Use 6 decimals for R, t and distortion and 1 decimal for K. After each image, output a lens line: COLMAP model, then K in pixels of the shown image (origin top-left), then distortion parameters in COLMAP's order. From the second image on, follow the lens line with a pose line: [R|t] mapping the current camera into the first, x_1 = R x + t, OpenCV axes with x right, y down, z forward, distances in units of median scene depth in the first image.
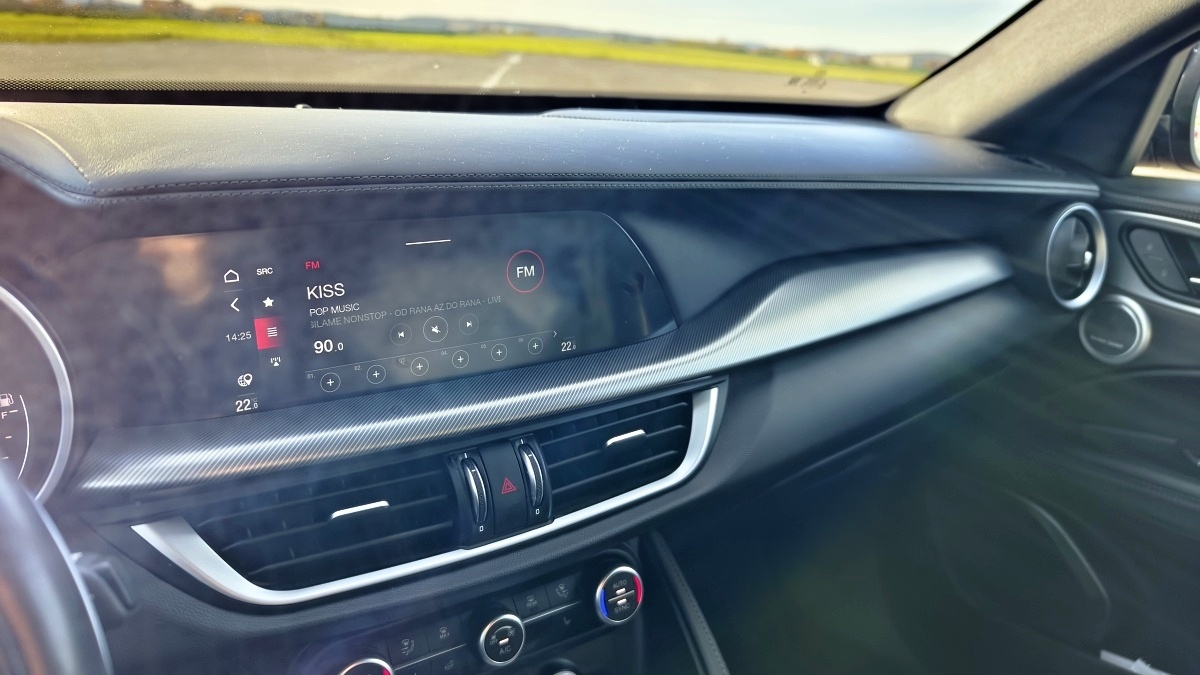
lens RADIAL K [[844.0, 0, 598.3], [0, 844.0, 330.6], [0, 0, 1]] dist [-0.003894, -0.002349]
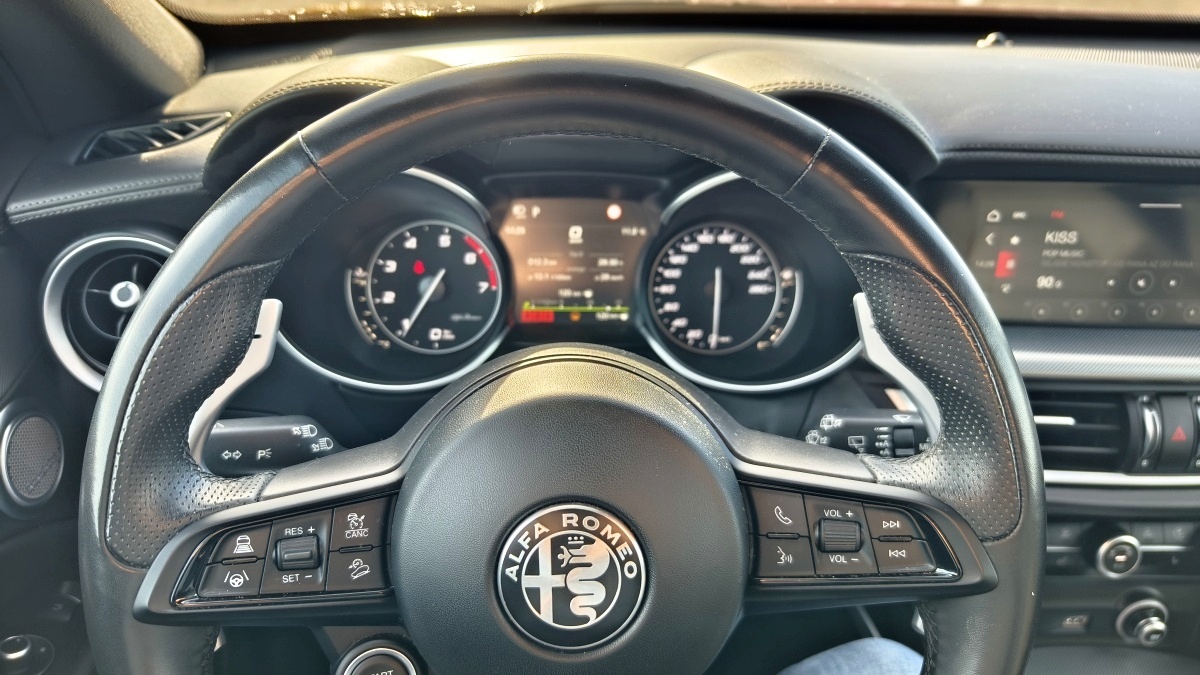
lens RADIAL K [[847.6, 0, 602.3], [0, 847.6, 348.2], [0, 0, 1]] dist [-0.008236, -0.009065]
pose [[0.849280, 0.237487, -0.471512, -0.228443], [-0.153273, 0.965558, 0.210251, -0.038993], [0.505204, -0.106292, 0.856429, -0.295372]]
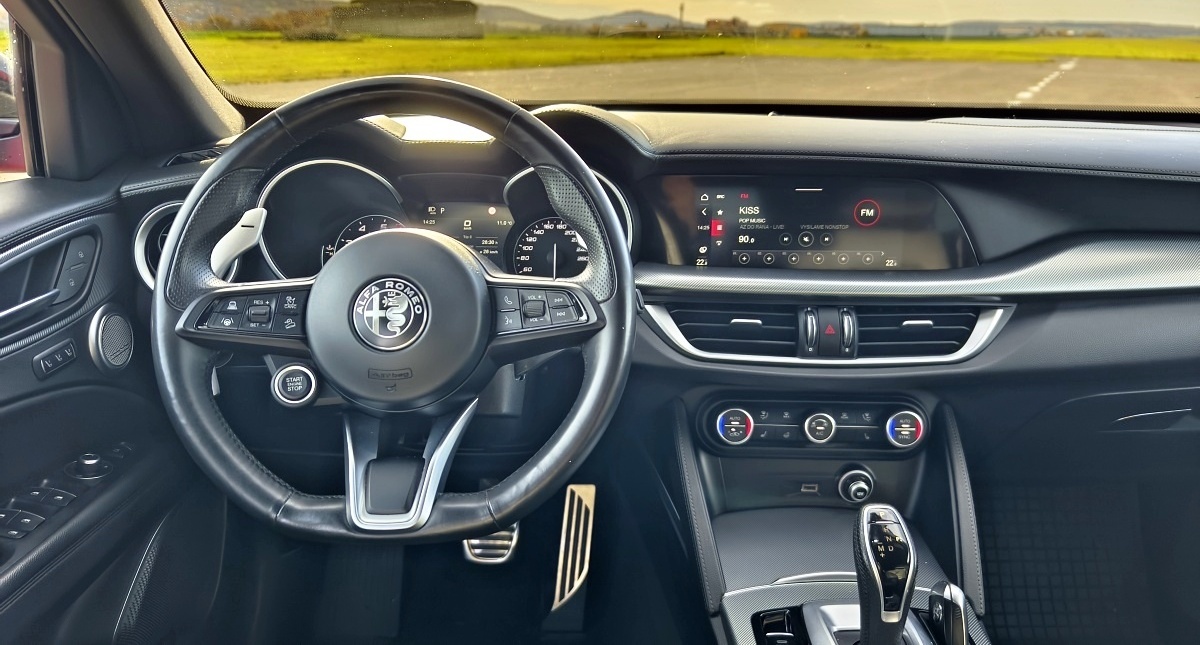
lens RADIAL K [[823.9, 0, 594.4], [0, 823.9, 320.1], [0, 0, 1]] dist [0.020709, -0.004014]
pose [[0.826444, 0.142998, -0.544557, 0.372156], [-0.152007, 0.987961, 0.028742, 0.167173], [0.542111, 0.059023, 0.838231, -0.629792]]
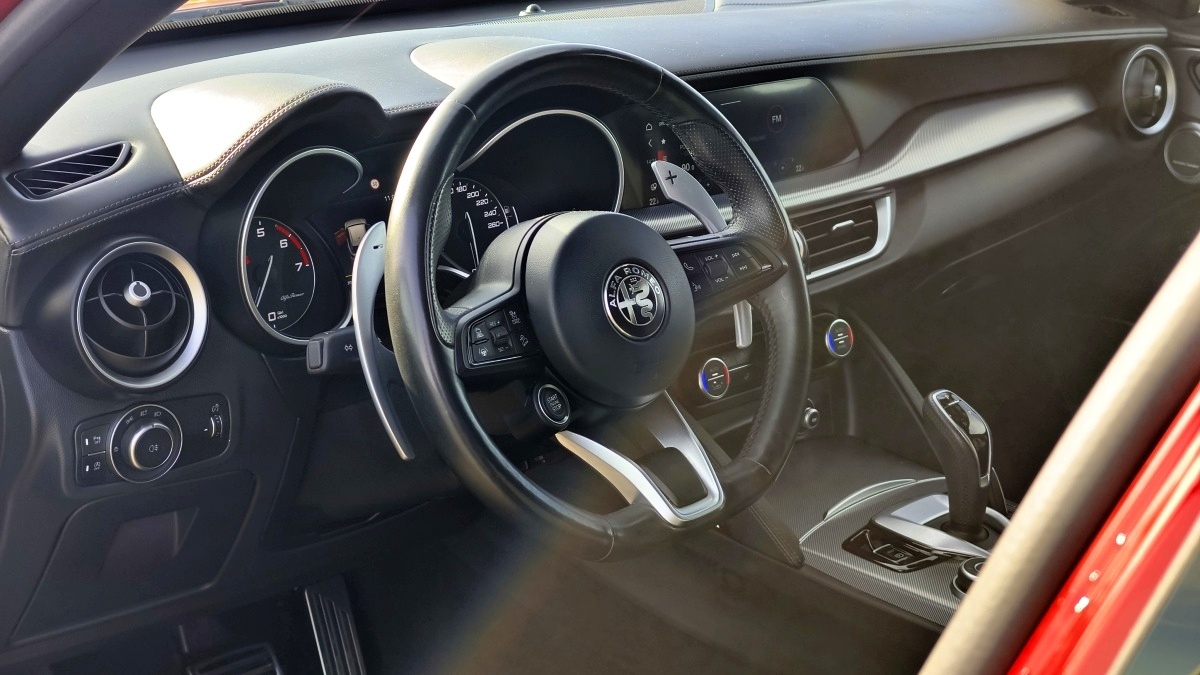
lens RADIAL K [[1793.0, 0, 598.0], [0, 1793.0, 293.5], [0, 0, 1]] dist [0.008409, 0.634993]
pose [[0.988916, -0.071411, 0.130177, -0.829912], [0.072662, 0.997345, -0.004882, 0.232195], [-0.129482, 0.014286, 0.991479, -2.140464]]
